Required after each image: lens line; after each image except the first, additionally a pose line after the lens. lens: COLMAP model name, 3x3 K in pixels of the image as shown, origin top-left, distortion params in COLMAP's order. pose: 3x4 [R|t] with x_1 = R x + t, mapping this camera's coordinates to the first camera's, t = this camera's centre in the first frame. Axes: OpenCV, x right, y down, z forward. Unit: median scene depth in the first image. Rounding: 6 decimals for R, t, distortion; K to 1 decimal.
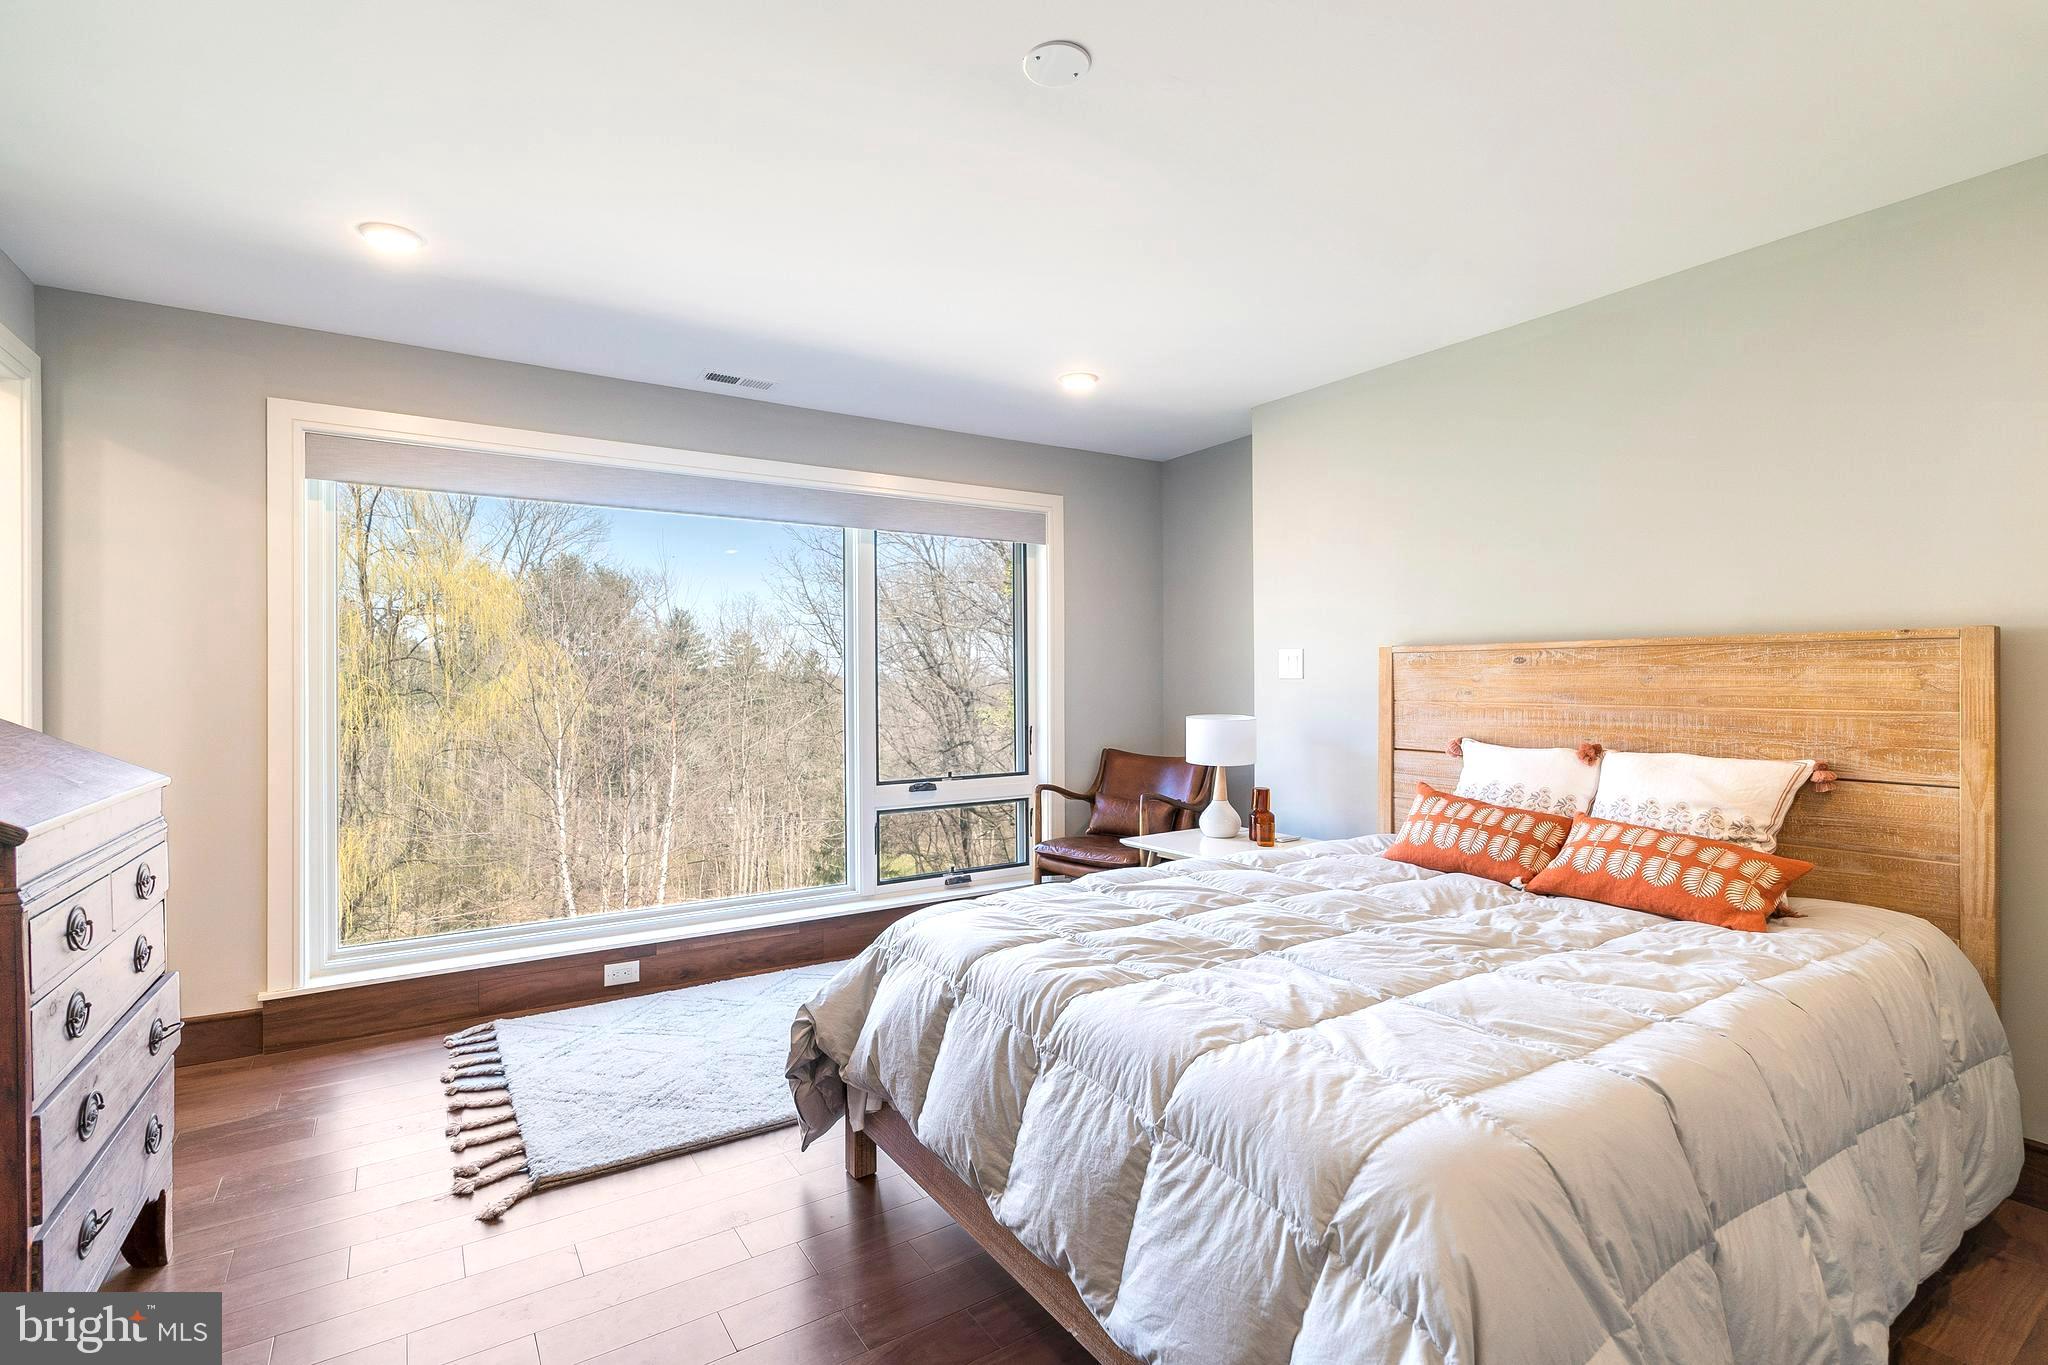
lens RADIAL K [[932.7, 0, 1033.9], [0, 932.7, 681.4], [0, 0, 1]] dist [-0.014505, 0.006414]
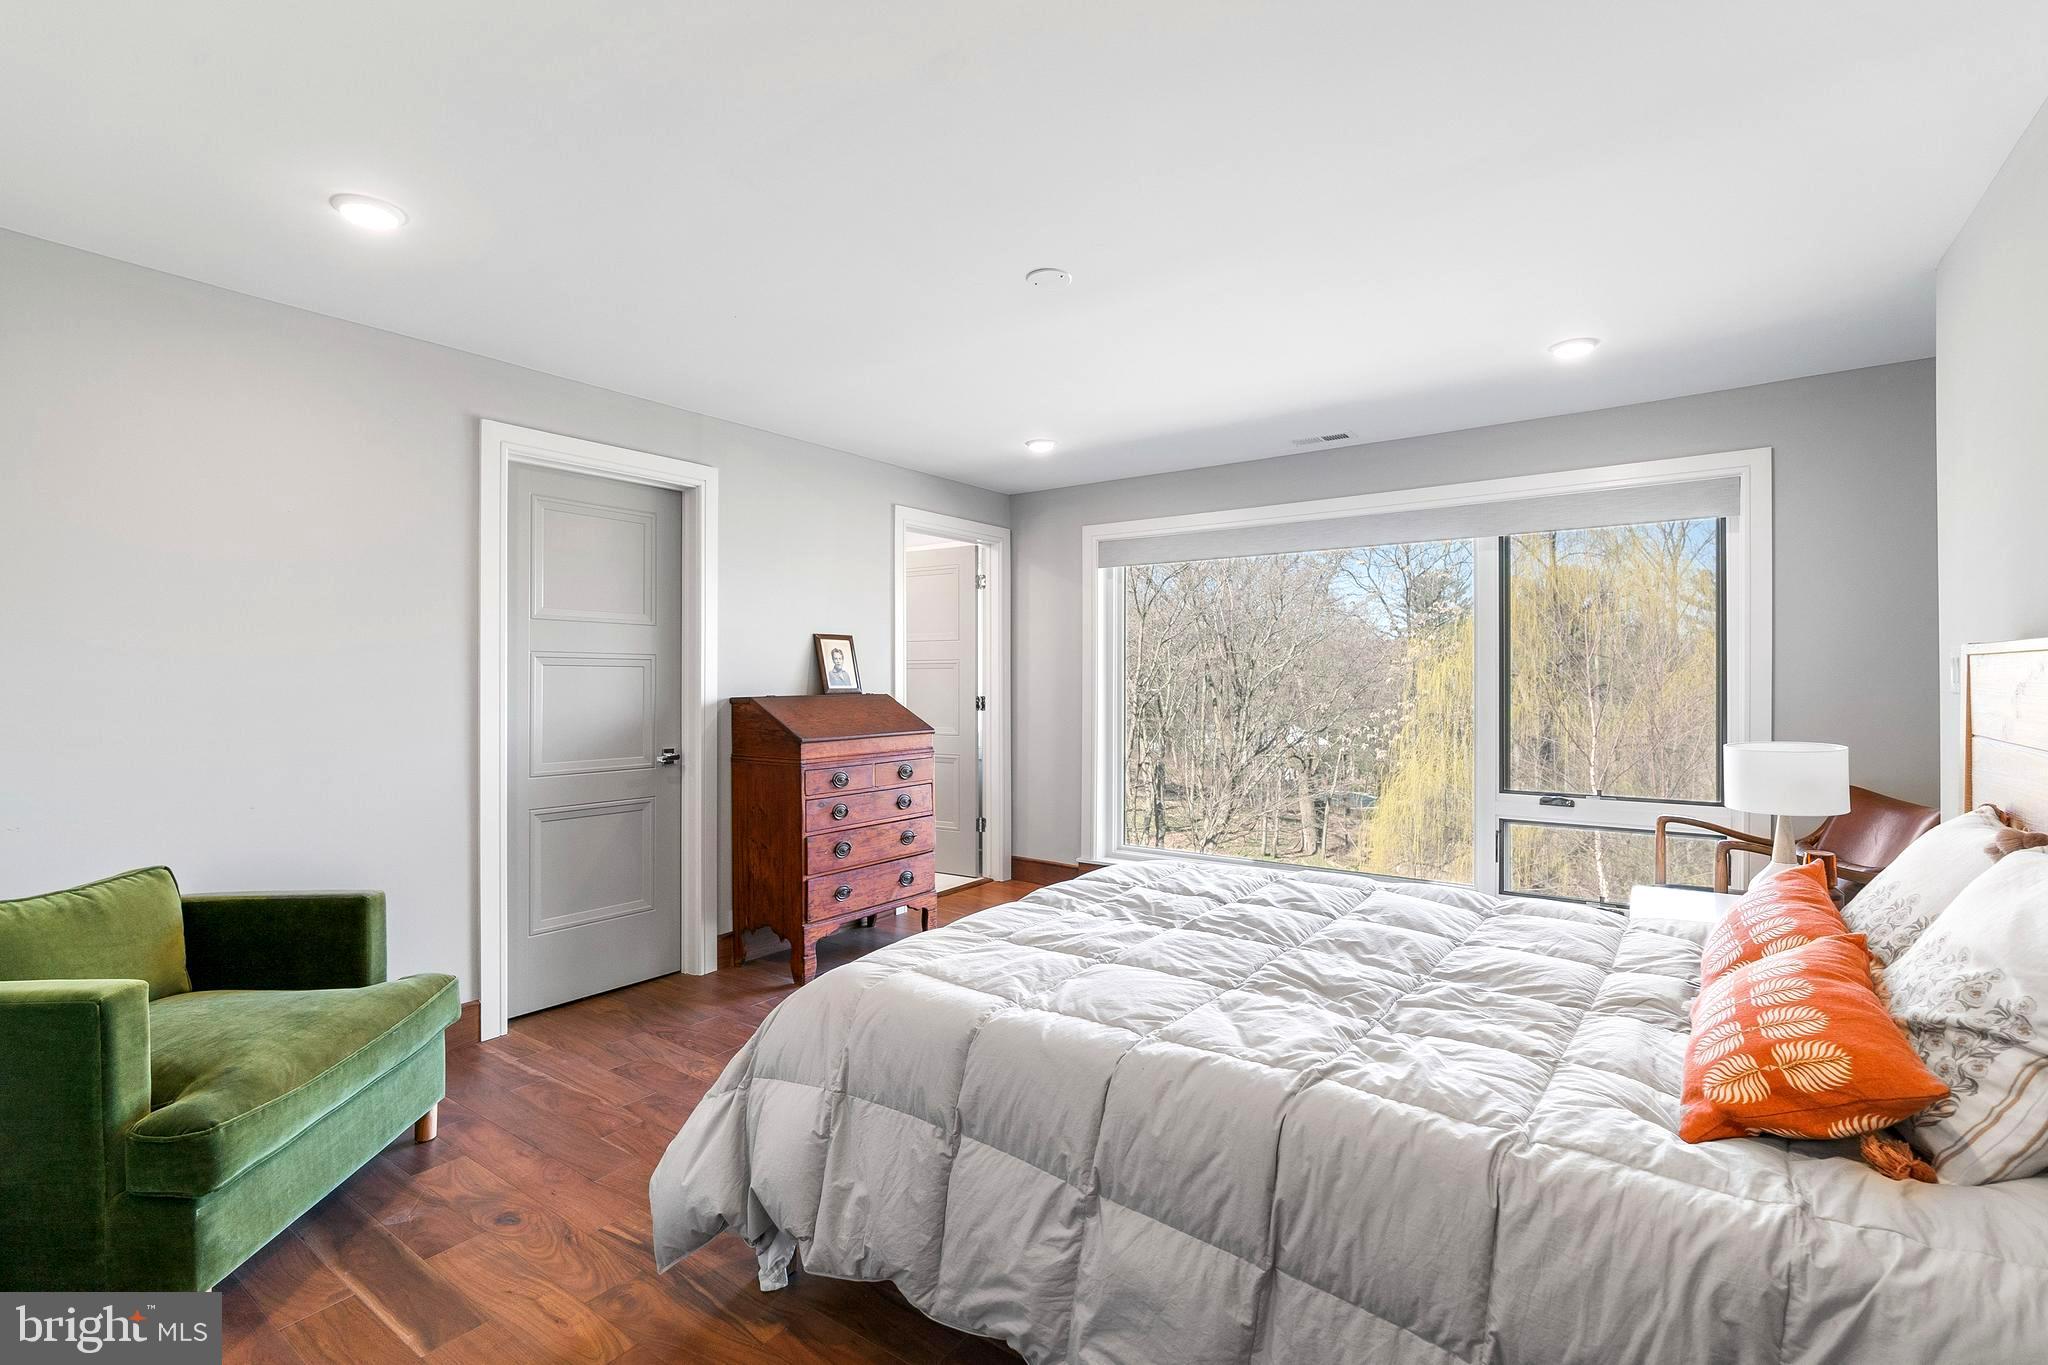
lens RADIAL K [[932.7, 0, 1028.5], [0, 932.7, 669.7], [0, 0, 1]] dist [-0.014505, 0.006414]
pose [[0.361024, -0.002854, -0.932552, 0.785801], [0.000190, 0.999996, -0.002987, -0.022642], [0.932557, 0.000901, 0.361023, 0.239776]]
